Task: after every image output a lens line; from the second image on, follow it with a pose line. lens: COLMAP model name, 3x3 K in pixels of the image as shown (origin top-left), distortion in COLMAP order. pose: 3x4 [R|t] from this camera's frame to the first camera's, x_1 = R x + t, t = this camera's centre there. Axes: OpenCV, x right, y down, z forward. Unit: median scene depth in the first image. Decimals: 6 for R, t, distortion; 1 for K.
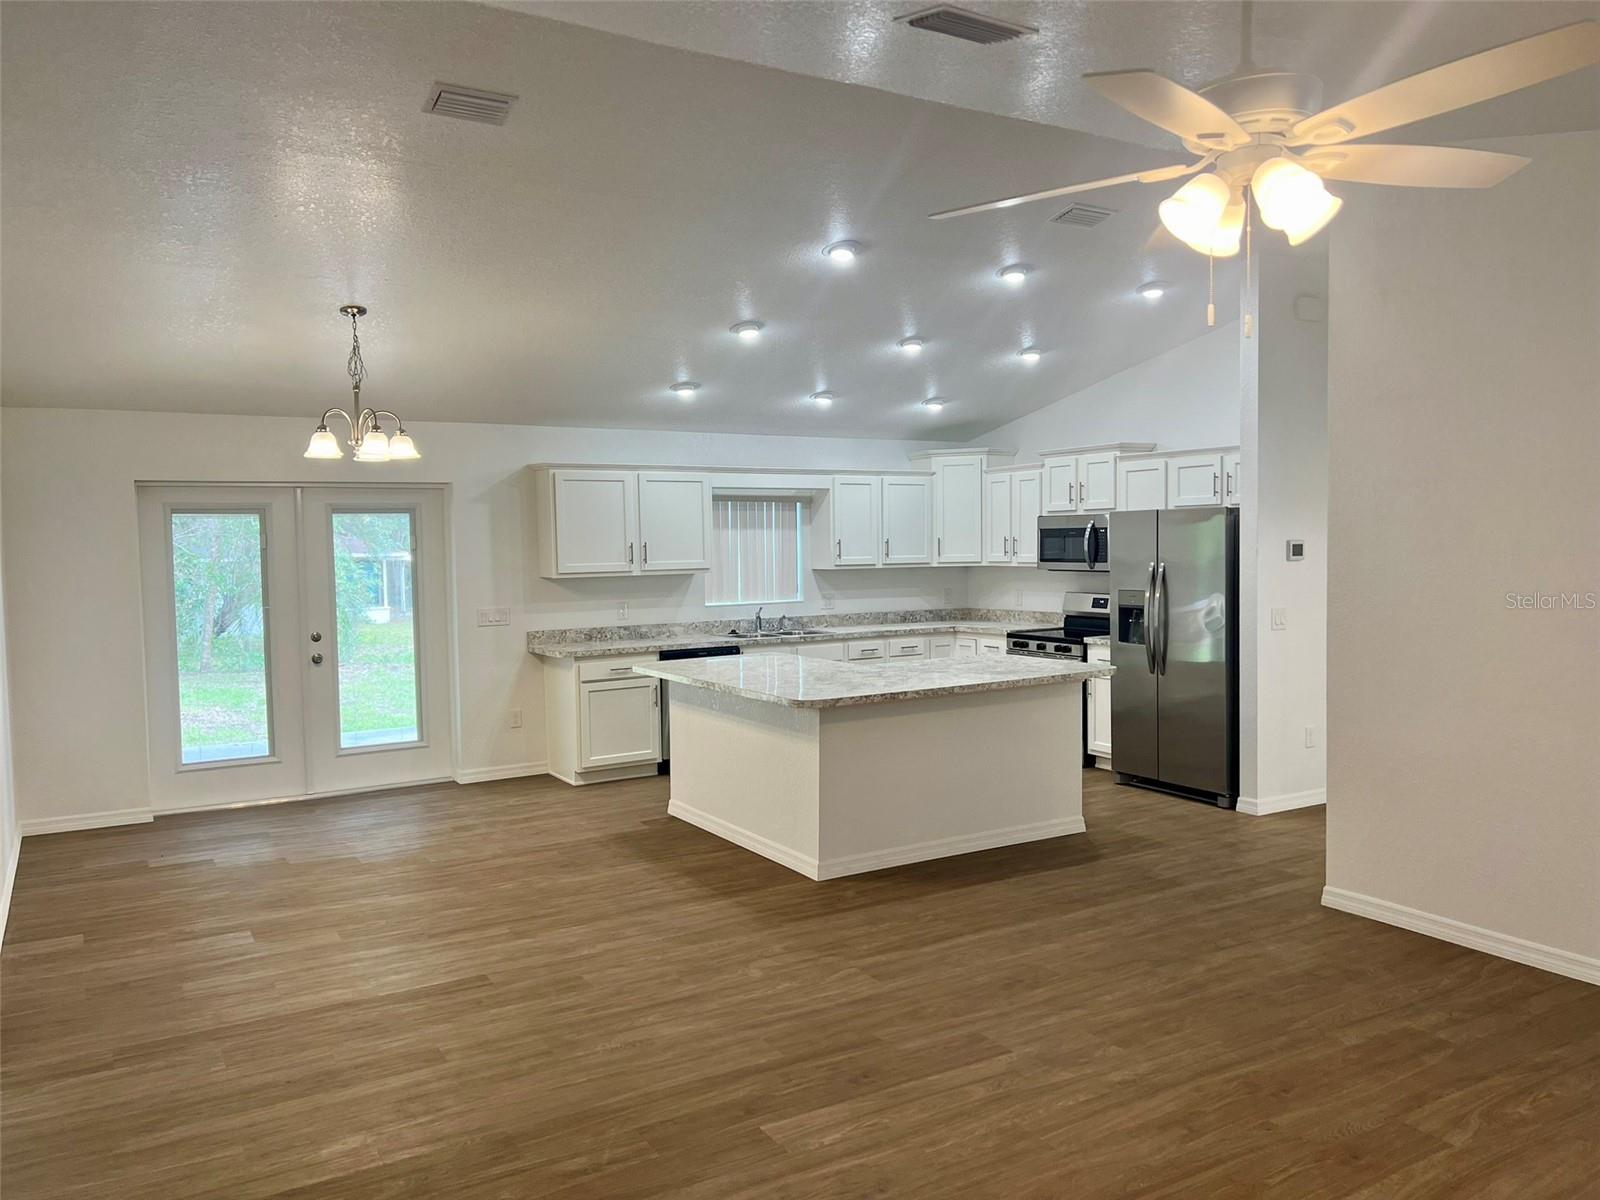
lens RADIAL K [[1187.9, 0, 809.8], [0, 1187.9, 601.8], [0, 0, 1]] dist [0.156821, -0.281101]
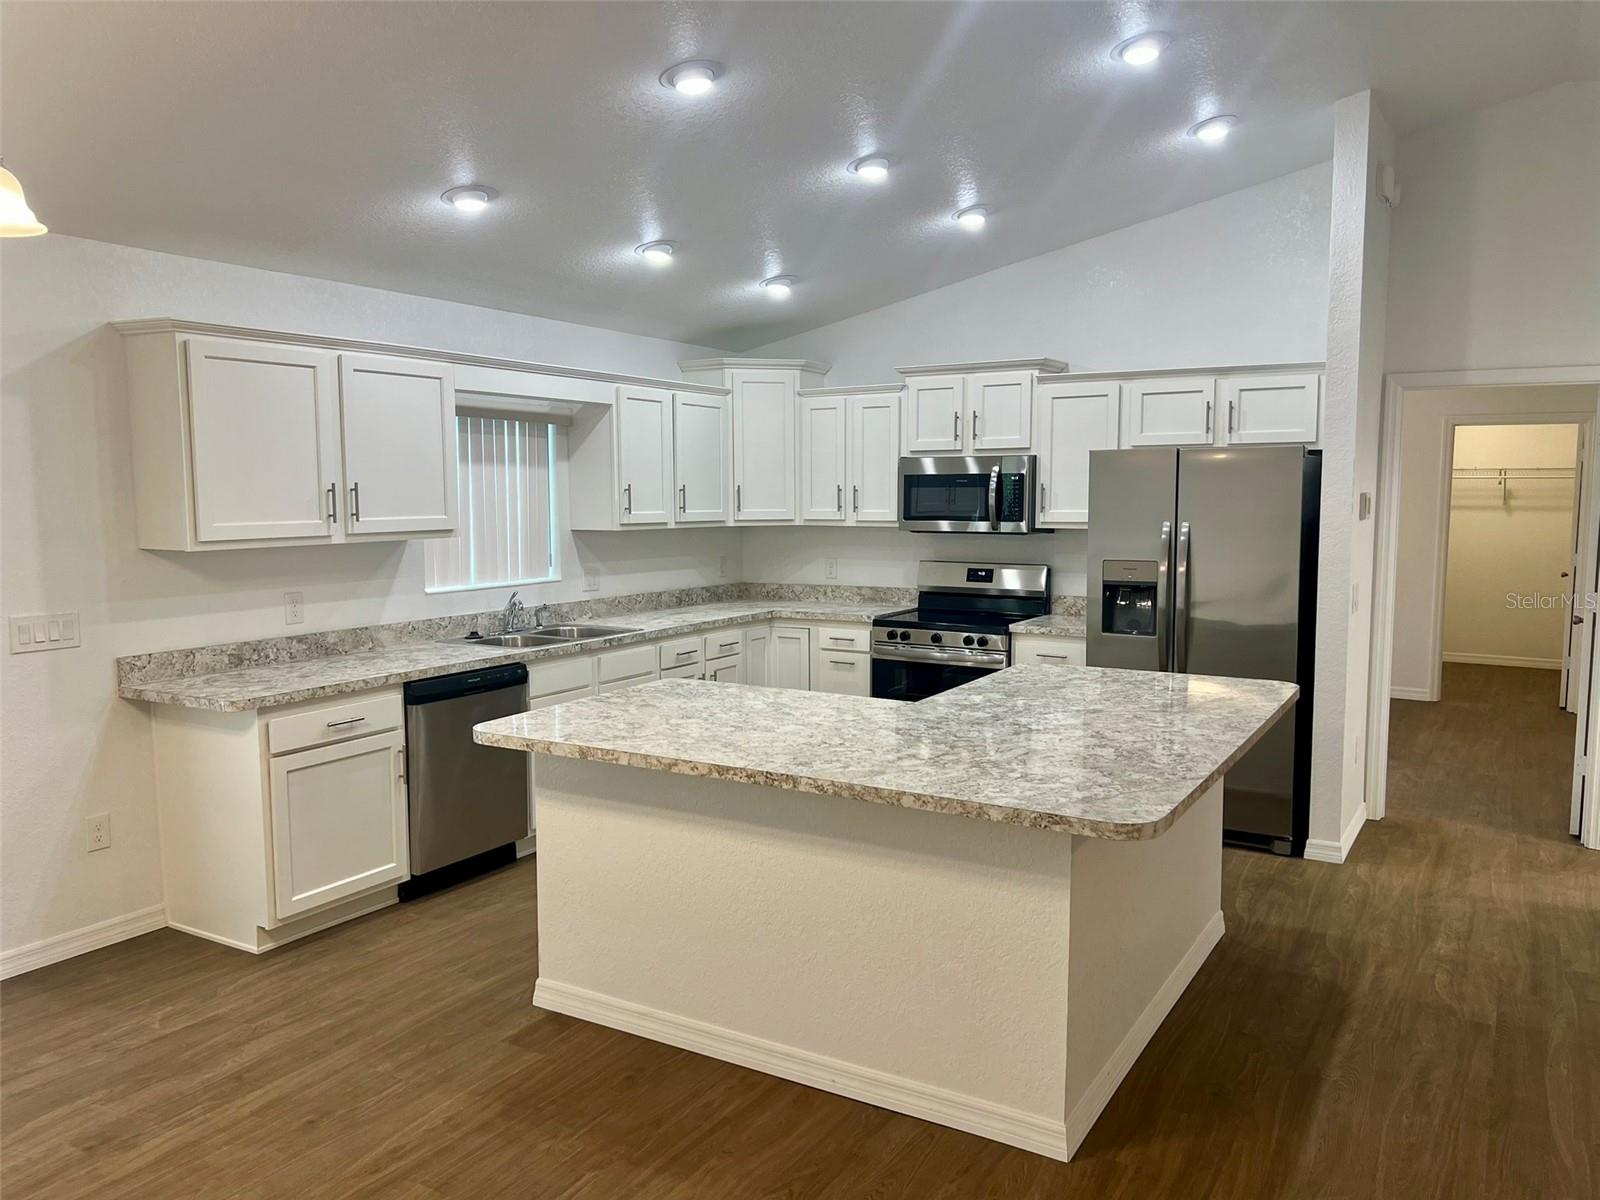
lens RADIAL K [[1187.9, 0, 809.8], [0, 1187.9, 601.8], [0, 0, 1]] dist [0.156821, -0.281101]
pose [[0.882075, -0.031060, 0.470084, -0.206550], [0.012626, 0.999024, 0.042317, -0.015459], [-0.470940, -0.031391, 0.881606, 0.393447]]
